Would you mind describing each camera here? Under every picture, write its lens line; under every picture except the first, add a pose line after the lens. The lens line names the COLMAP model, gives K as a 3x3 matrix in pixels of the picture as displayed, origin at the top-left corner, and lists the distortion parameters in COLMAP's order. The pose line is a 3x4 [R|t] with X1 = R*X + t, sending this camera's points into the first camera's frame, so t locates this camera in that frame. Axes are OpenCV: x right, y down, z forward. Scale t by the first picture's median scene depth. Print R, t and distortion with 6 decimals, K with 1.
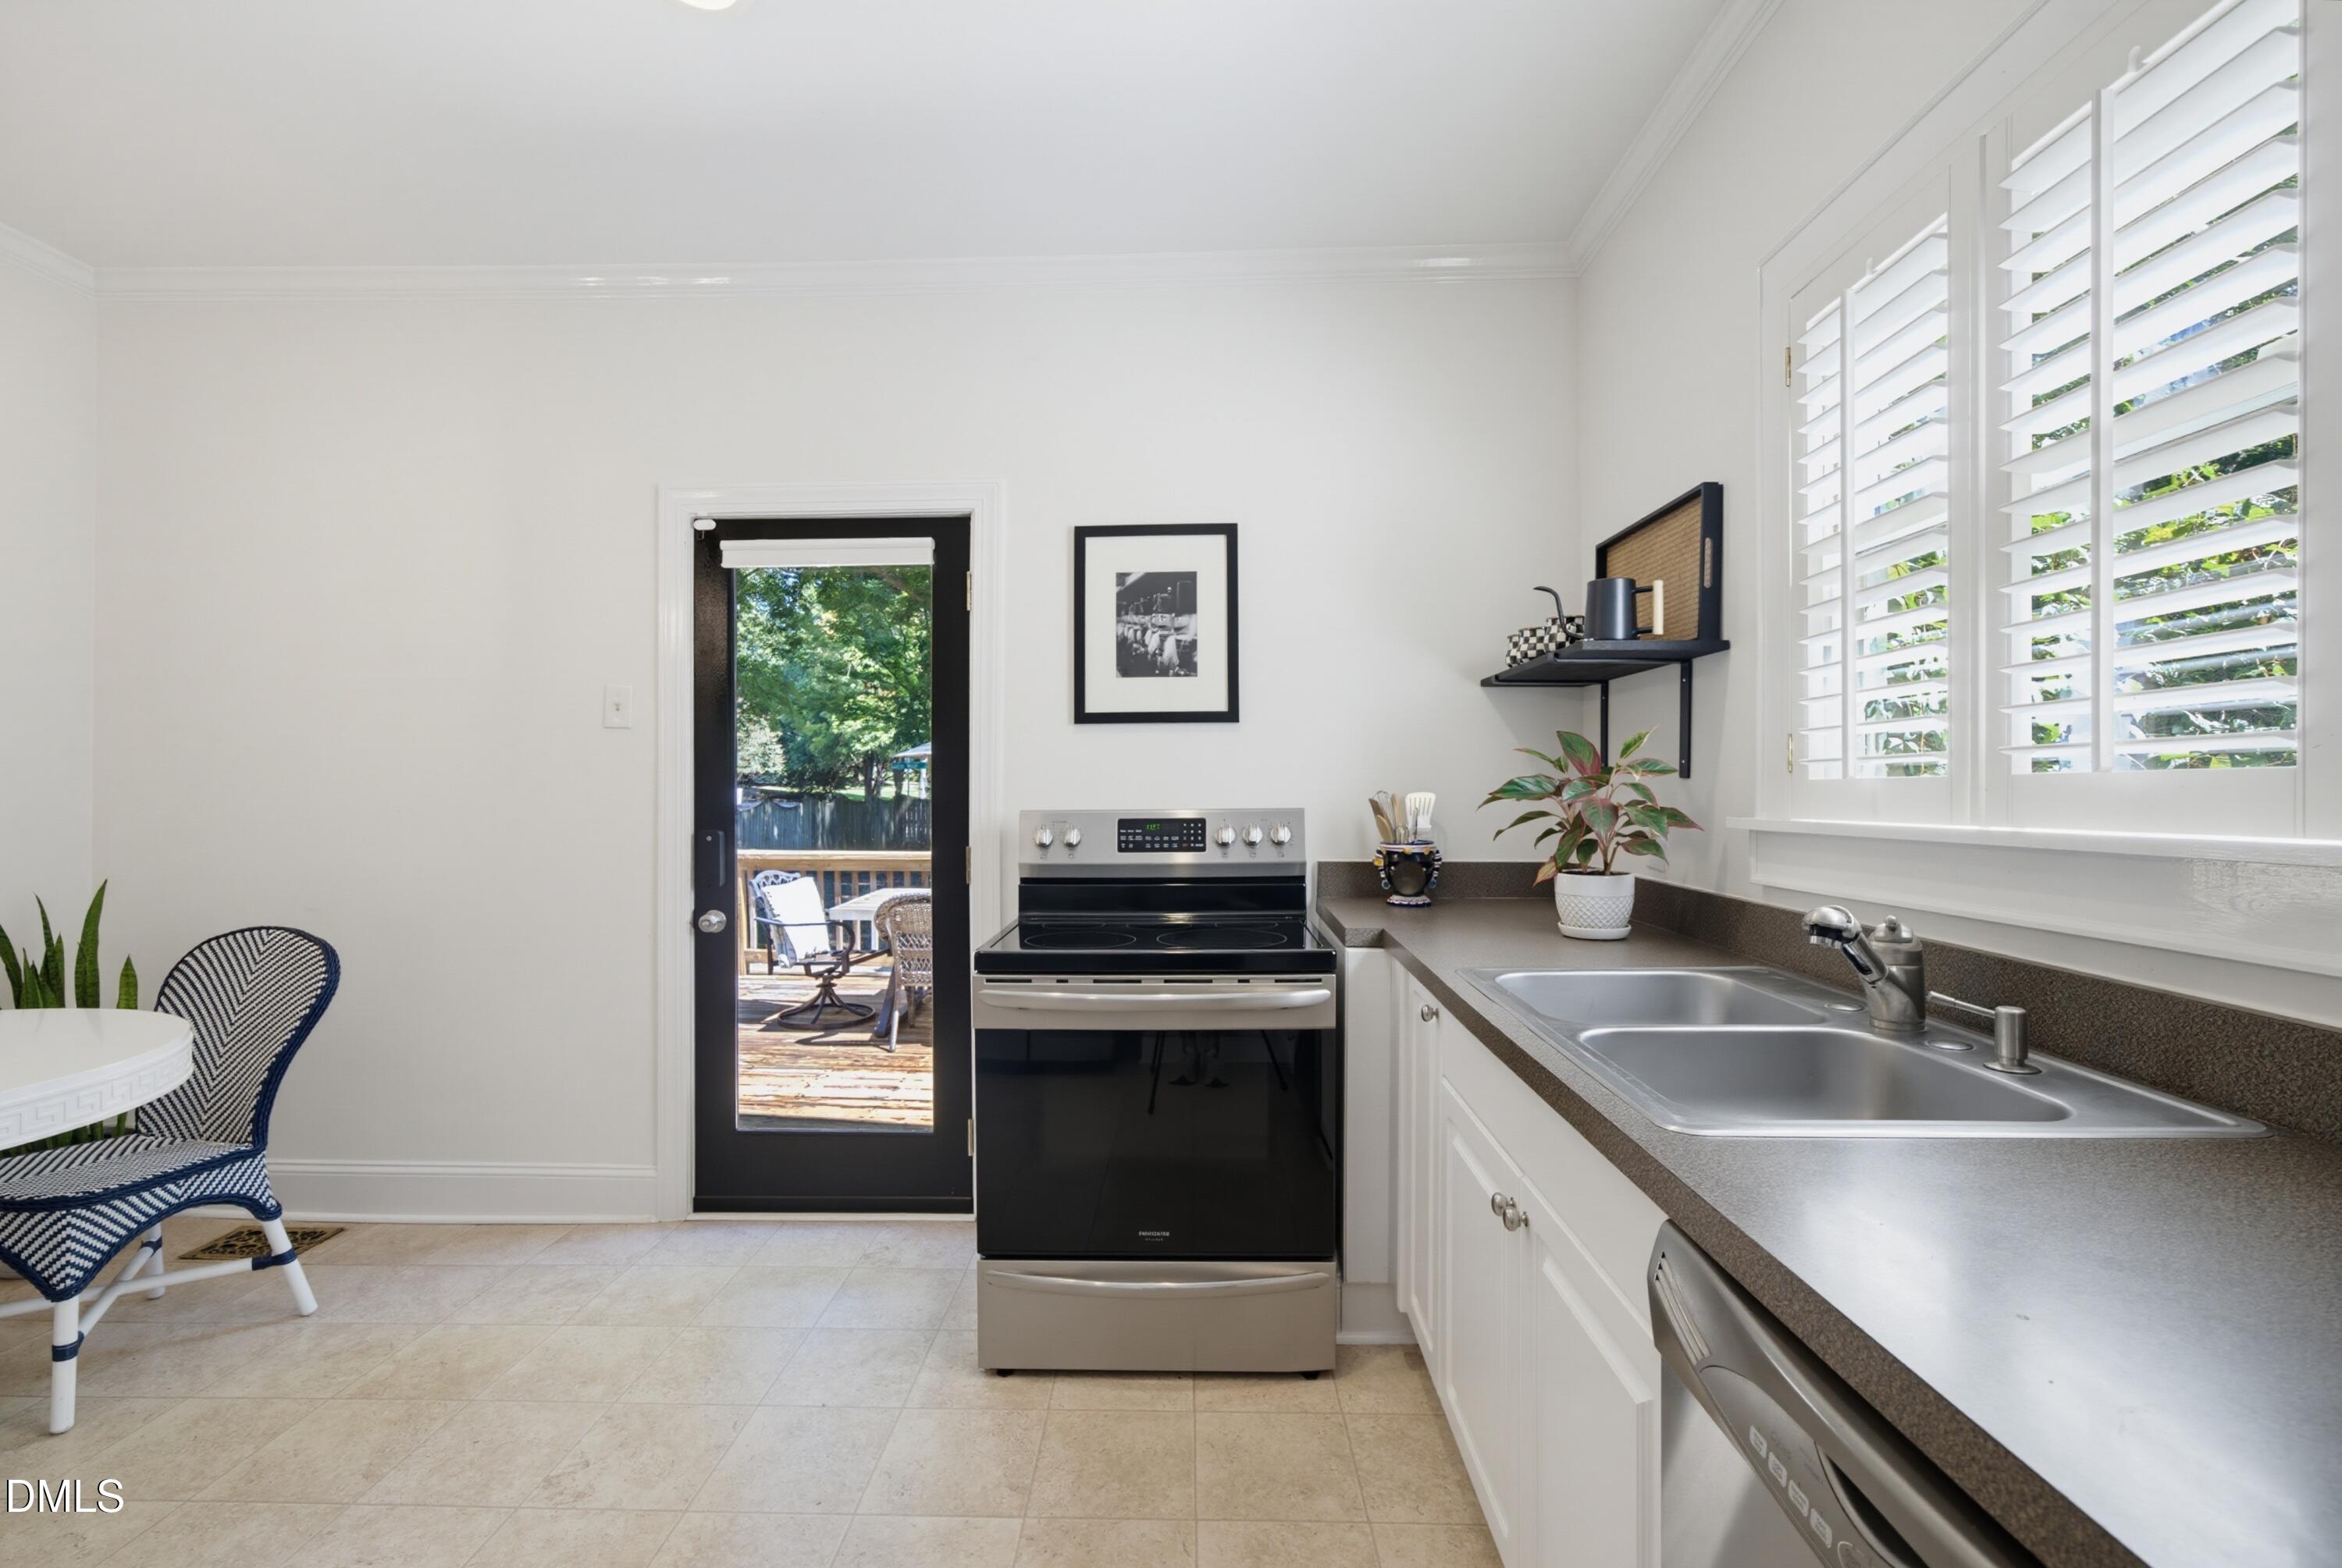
lens RADIAL K [[1016.6, 0, 1171.0], [0, 1016.6, 784.0], [0, 0, 1]] dist [-0.060017, 0.047512]
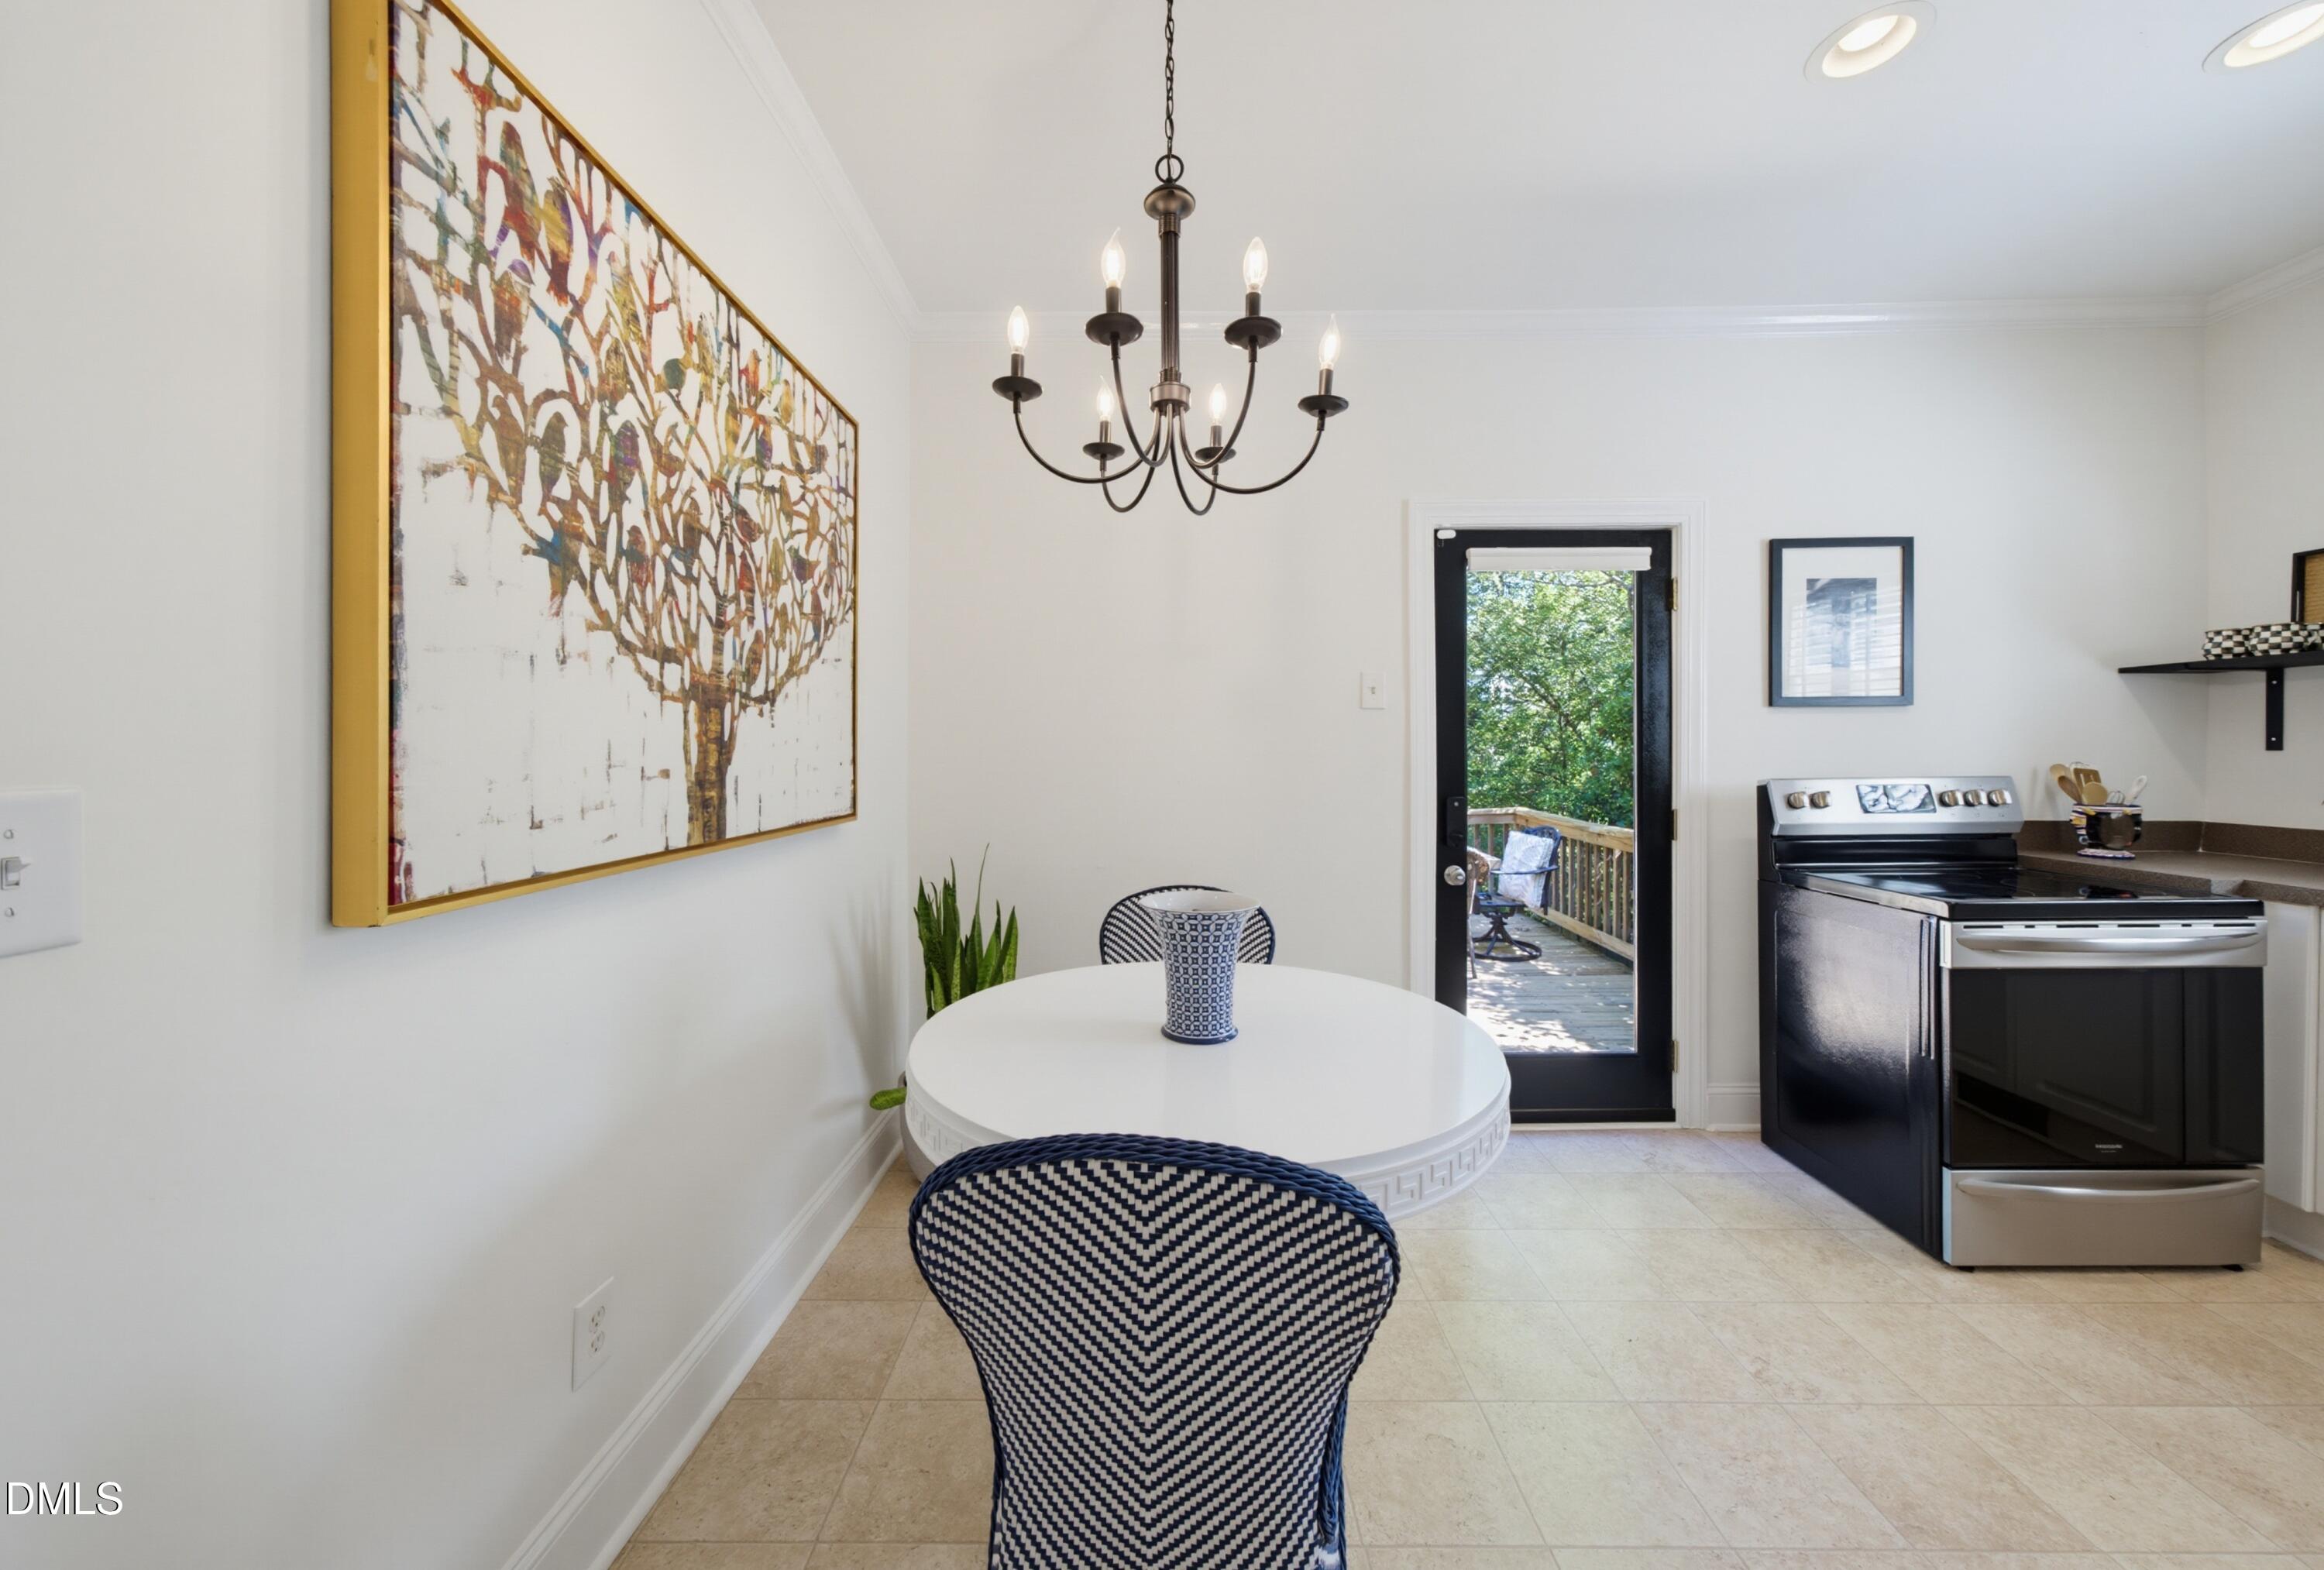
lens RADIAL K [[811.6, 0, 1166.3], [0, 811.6, 756.6], [0, 0, 1]] dist [0.000172, 0.000061]
pose [[0.999809, 0.000180, 0.019541, -0.827693], [-0.000165, 1.000000, -0.000750, 0.001180], [-0.019541, 0.000746, 0.999809, 0.064369]]
